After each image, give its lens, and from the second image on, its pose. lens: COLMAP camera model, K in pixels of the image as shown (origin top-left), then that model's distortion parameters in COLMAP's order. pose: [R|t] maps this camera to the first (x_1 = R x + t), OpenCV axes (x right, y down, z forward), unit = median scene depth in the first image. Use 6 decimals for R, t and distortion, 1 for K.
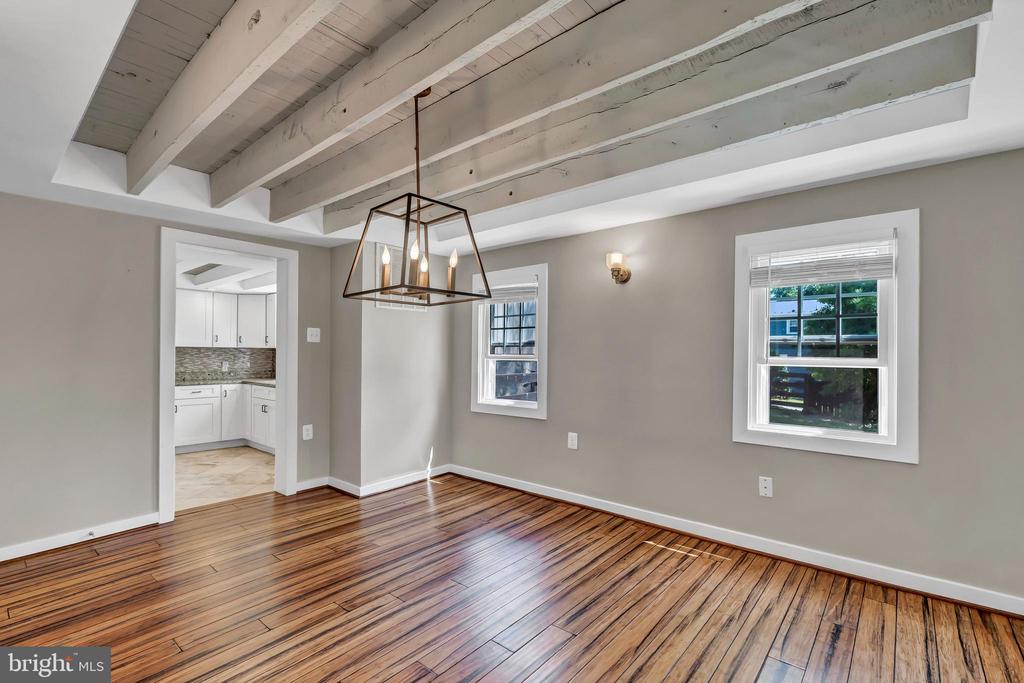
lens RADIAL K [[462.8, 0, 509.3], [0, 462.8, 346.9], [0, 0, 1]] dist [-0.003626, 0.000460]
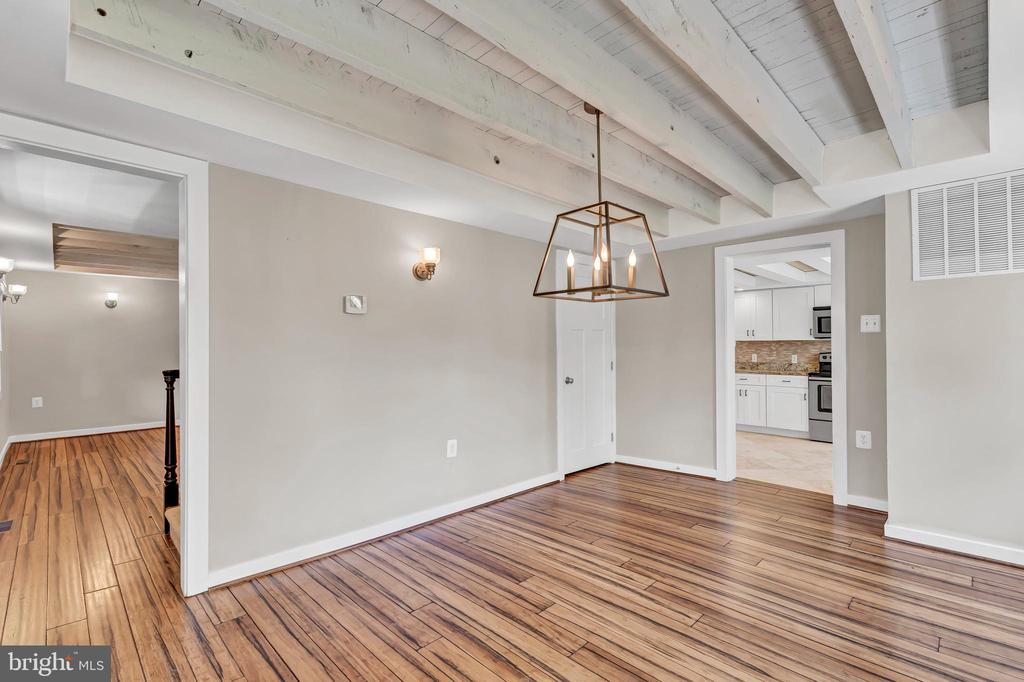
lens RADIAL K [[462.8, 0, 518.4], [0, 462.8, 345.3], [0, 0, 1]] dist [-0.003626, 0.000460]
pose [[-0.074582, -0.006934, -0.997191, 0.546141], [0.014894, 0.999857, -0.008067, 0.018346], [0.997104, -0.015454, -0.074468, 0.558839]]
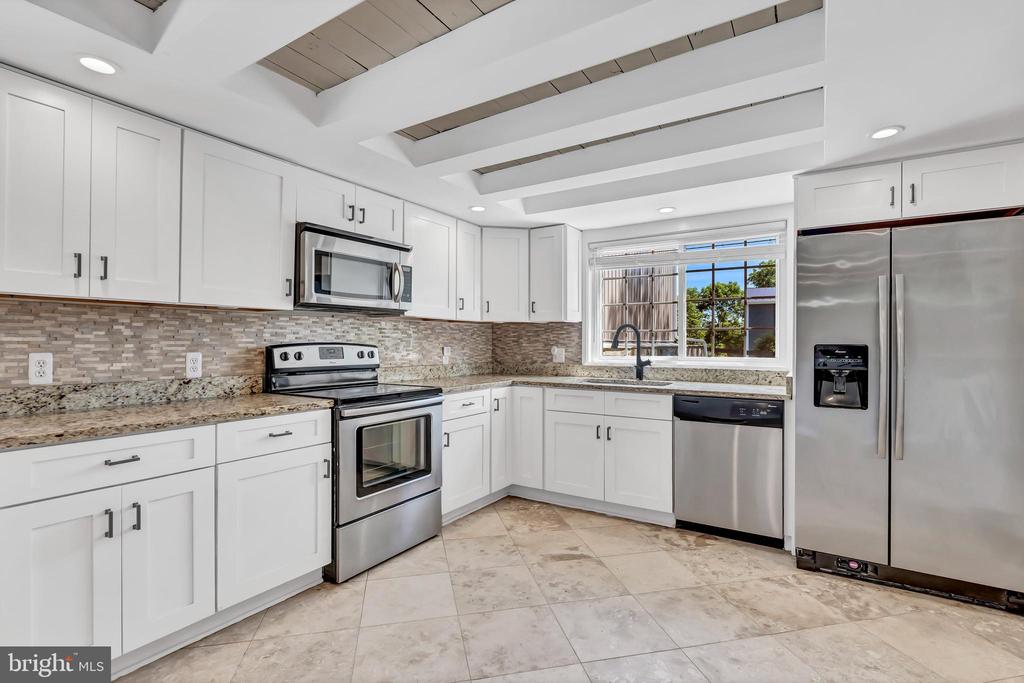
lens RADIAL K [[482.5, 0, 510.5], [0, 482.5, 342.6], [0, 0, 1]] dist [-0.000357, 0.000411]
pose [[0.989829, -0.004310, 0.142199, -1.316466], [0.002574, 0.999920, 0.012383, 0.041560], [-0.142241, -0.011891, 0.989761, 0.862128]]
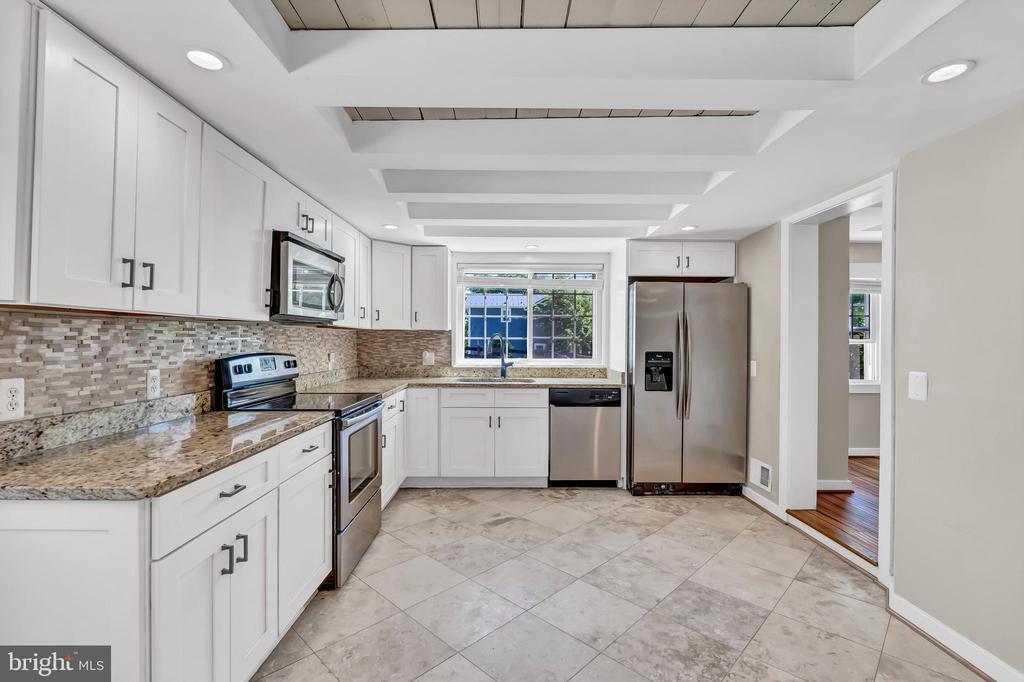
lens RADIAL K [[462.8, 0, 509.1], [0, 462.8, 342.3], [0, 0, 1]] dist [-0.003626, 0.000460]
pose [[0.755080, -0.006049, 0.655605, -1.746021], [-0.007013, 0.999826, 0.017302, 0.014776], [-0.655595, -0.017662, 0.754906, 0.902722]]
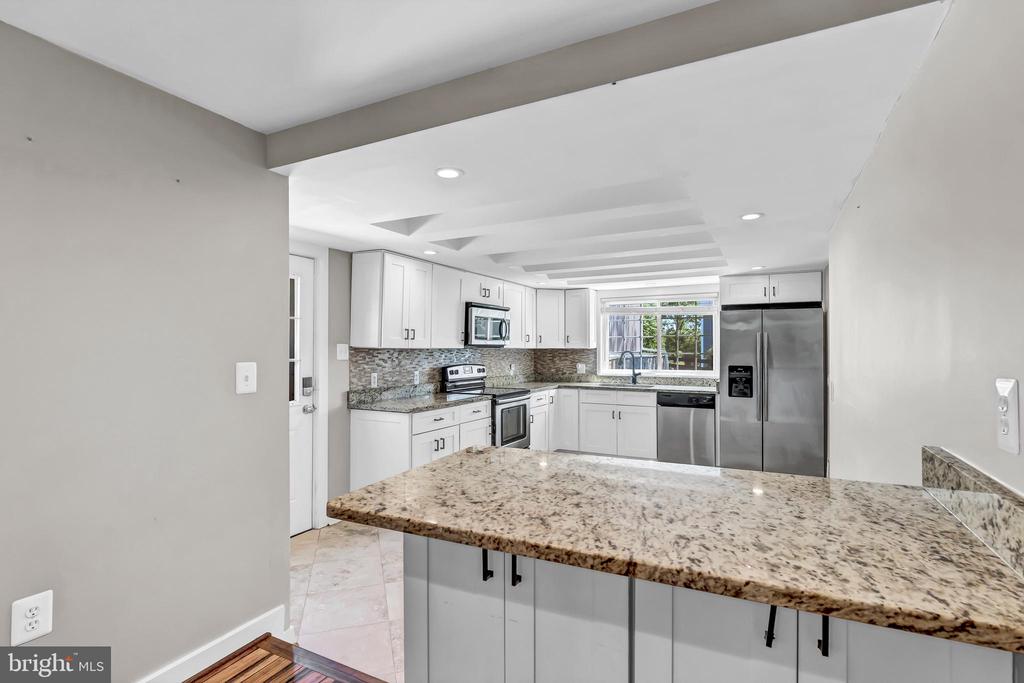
lens RADIAL K [[482.5, 0, 508.9], [0, 482.5, 342.5], [0, 0, 1]] dist [-0.000357, 0.000411]
pose [[0.976095, -0.002831, 0.217326, -1.744220], [0.003200, 0.999994, -0.001347, -0.018212], [-0.217321, 0.002010, 0.976098, 0.205900]]
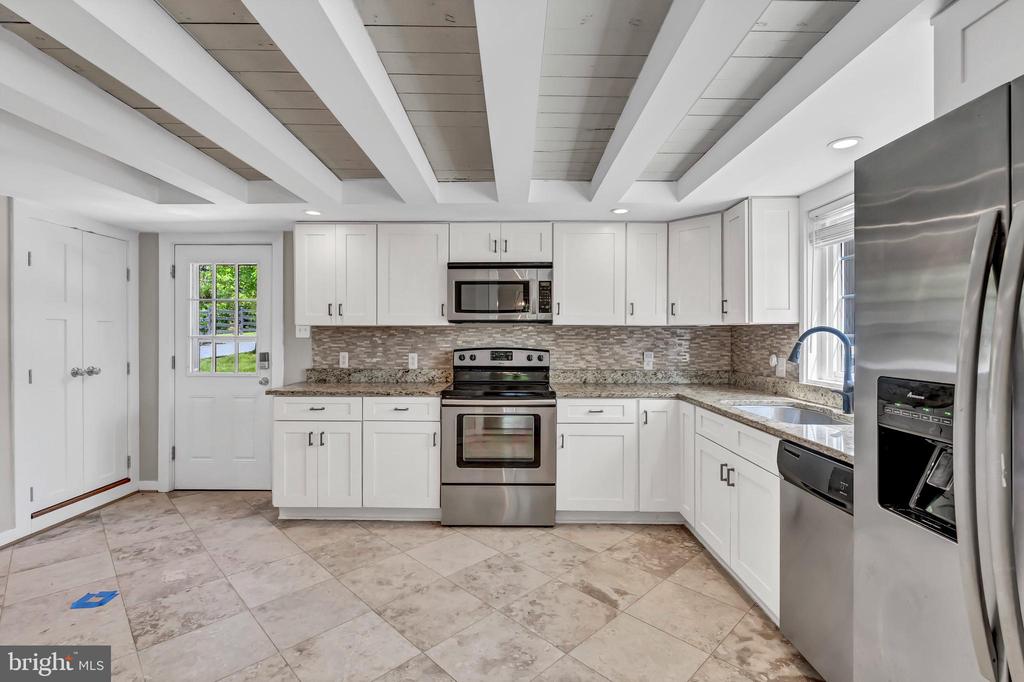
lens RADIAL K [[462.8, 0, 514.0], [0, 462.8, 336.5], [0, 0, 1]] dist [-0.003626, 0.000460]
pose [[0.648927, -0.004795, -0.760835, -0.639042], [0.010193, 0.999945, 0.002392, 0.022106], [0.760782, -0.009307, 0.648941, 1.113507]]
